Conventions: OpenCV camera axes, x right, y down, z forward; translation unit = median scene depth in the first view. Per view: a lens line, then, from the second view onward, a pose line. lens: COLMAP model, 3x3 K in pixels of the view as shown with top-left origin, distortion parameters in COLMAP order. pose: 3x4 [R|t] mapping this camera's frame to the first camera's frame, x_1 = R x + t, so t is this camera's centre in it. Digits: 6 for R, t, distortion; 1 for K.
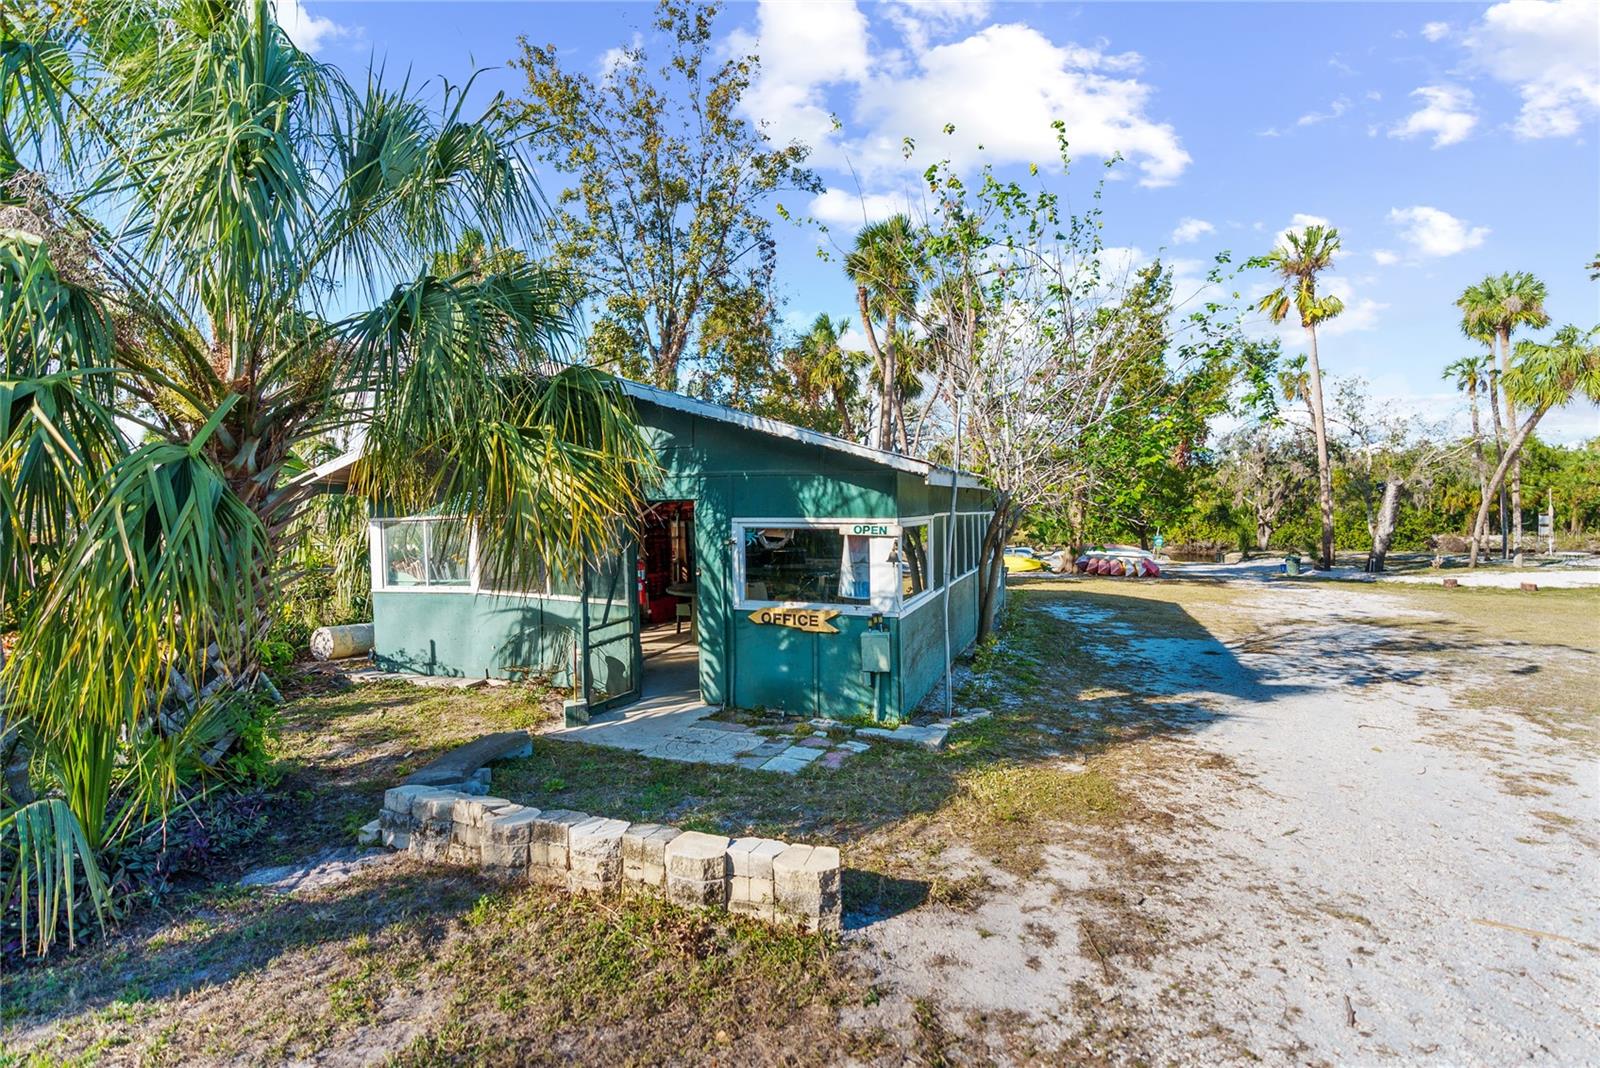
lens RADIAL K [[709.6, 0, 796.2], [0, 709.6, 514.6], [0, 0, 1]] dist [-0.003417, 0.000870]
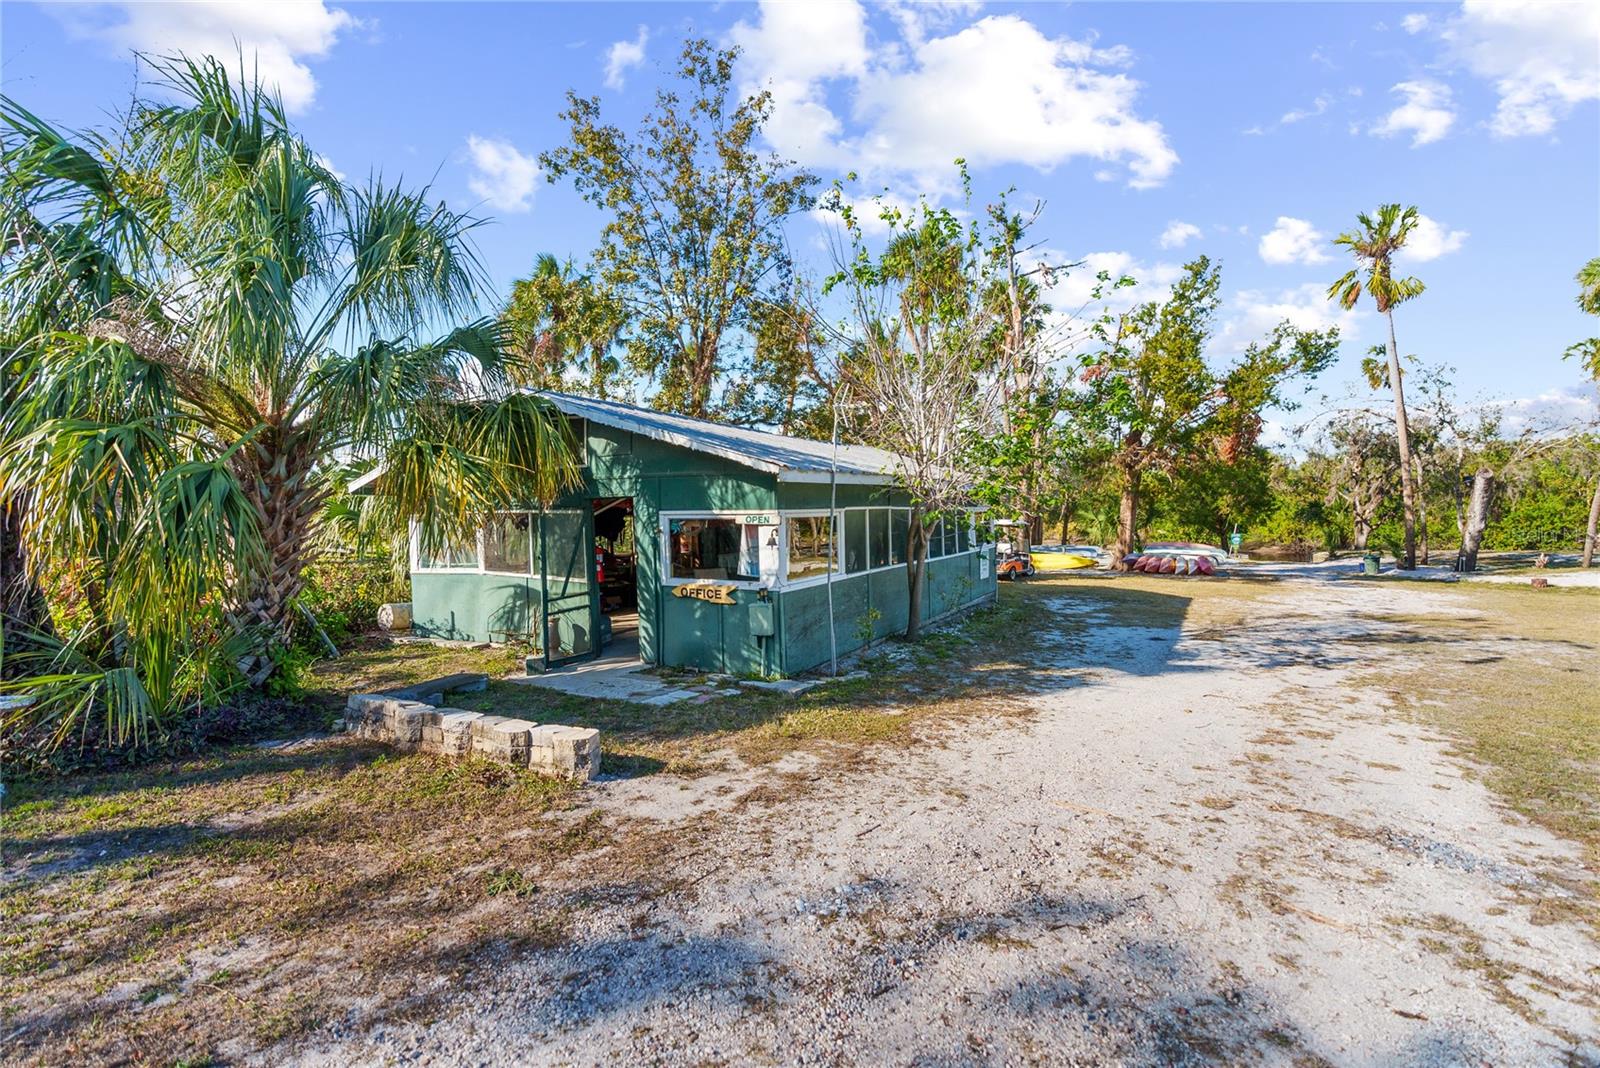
lens RADIAL K [[709.6, 0, 796.2], [0, 709.6, 514.6], [0, 0, 1]] dist [-0.003417, 0.000870]
pose [[0.990531, -0.005287, -0.137191, 0.306286], [0.005112, 0.999986, -0.001622, 0.013695], [0.137197, 0.000905, 0.990543, -0.182899]]
